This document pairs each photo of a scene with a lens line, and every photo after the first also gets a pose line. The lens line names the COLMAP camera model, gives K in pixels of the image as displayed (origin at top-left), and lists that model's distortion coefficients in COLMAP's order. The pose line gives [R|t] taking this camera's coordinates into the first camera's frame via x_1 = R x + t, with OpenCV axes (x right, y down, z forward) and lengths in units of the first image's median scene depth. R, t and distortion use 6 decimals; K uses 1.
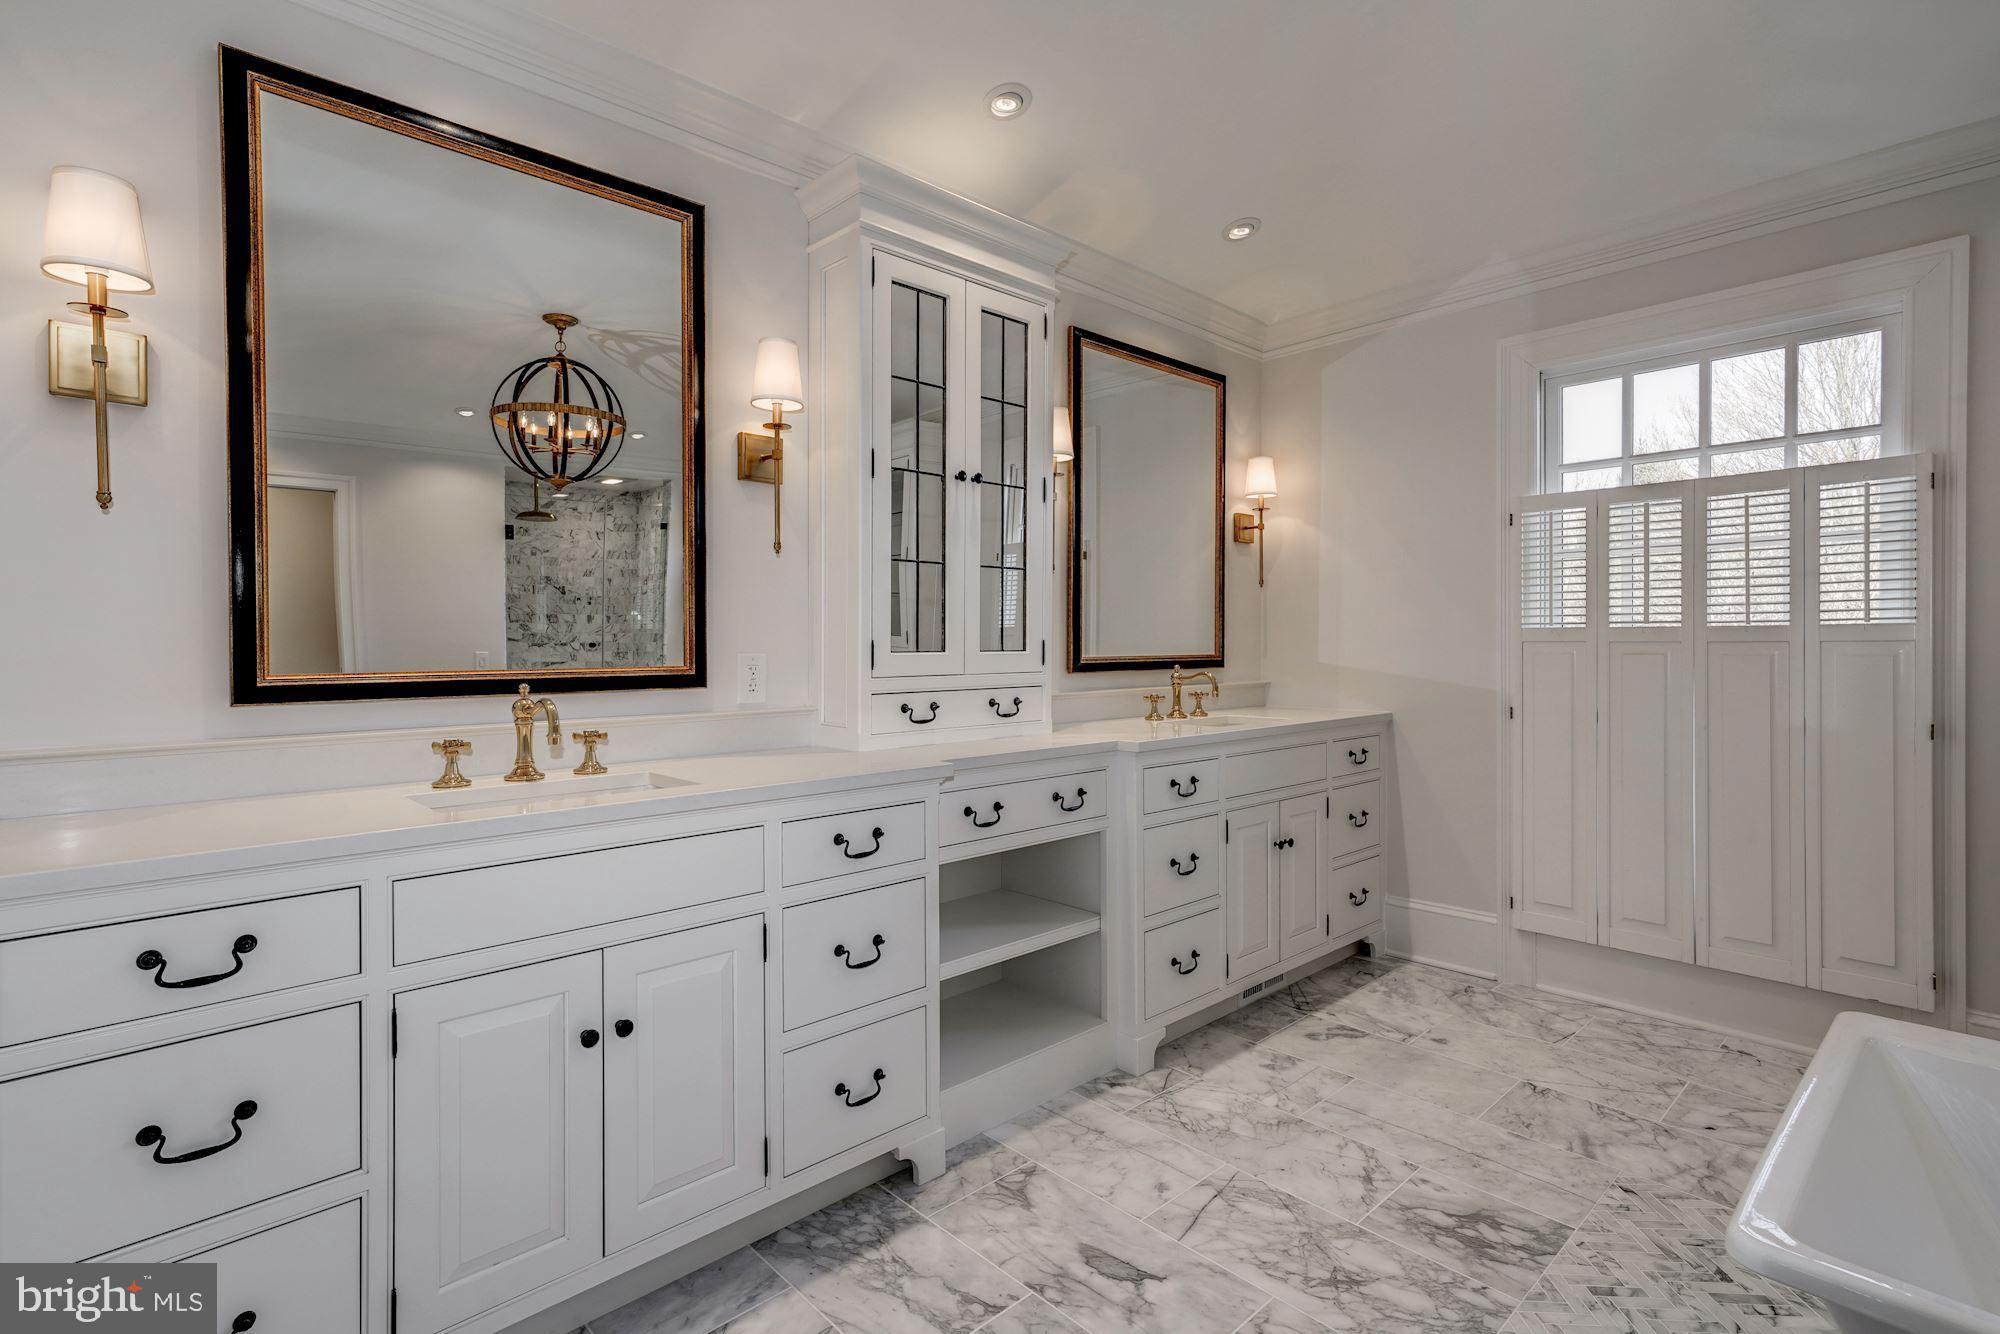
lens RADIAL K [[962.6, 0, 1001.5], [0, 962.6, 656.4], [0, 0, 1]] dist [0.025447, 0.000804]
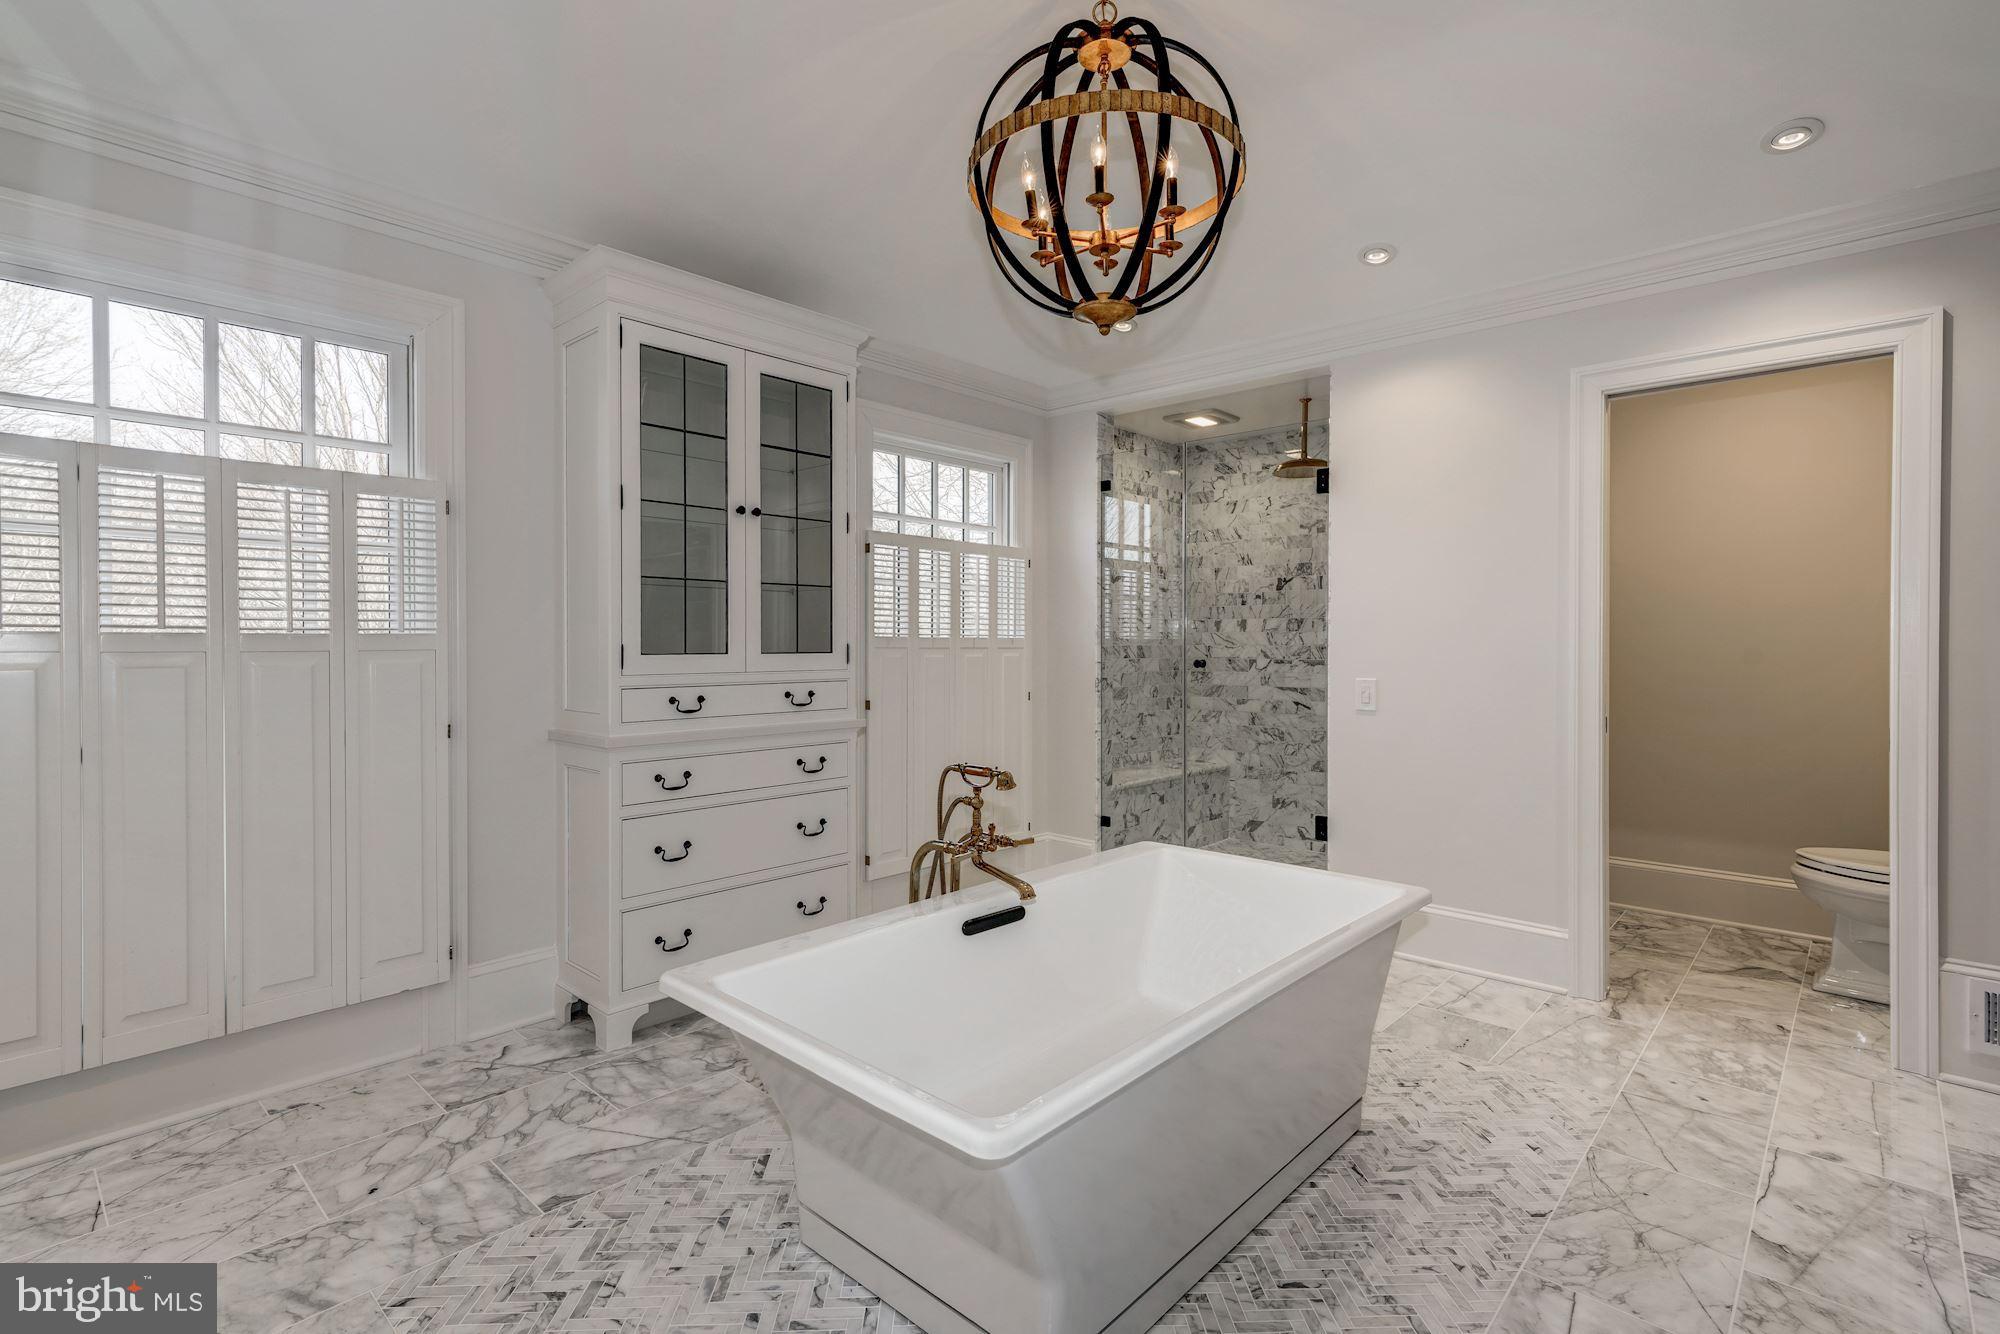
lens RADIAL K [[962.6, 0, 1001.1], [0, 962.6, 650.8], [0, 0, 1]] dist [0.025447, 0.000804]
pose [[-0.072071, -0.012452, 0.997322, -0.191892], [0.007687, 0.999885, 0.013040, -0.023225], [-0.997370, 0.008606, -0.071967, 0.420932]]
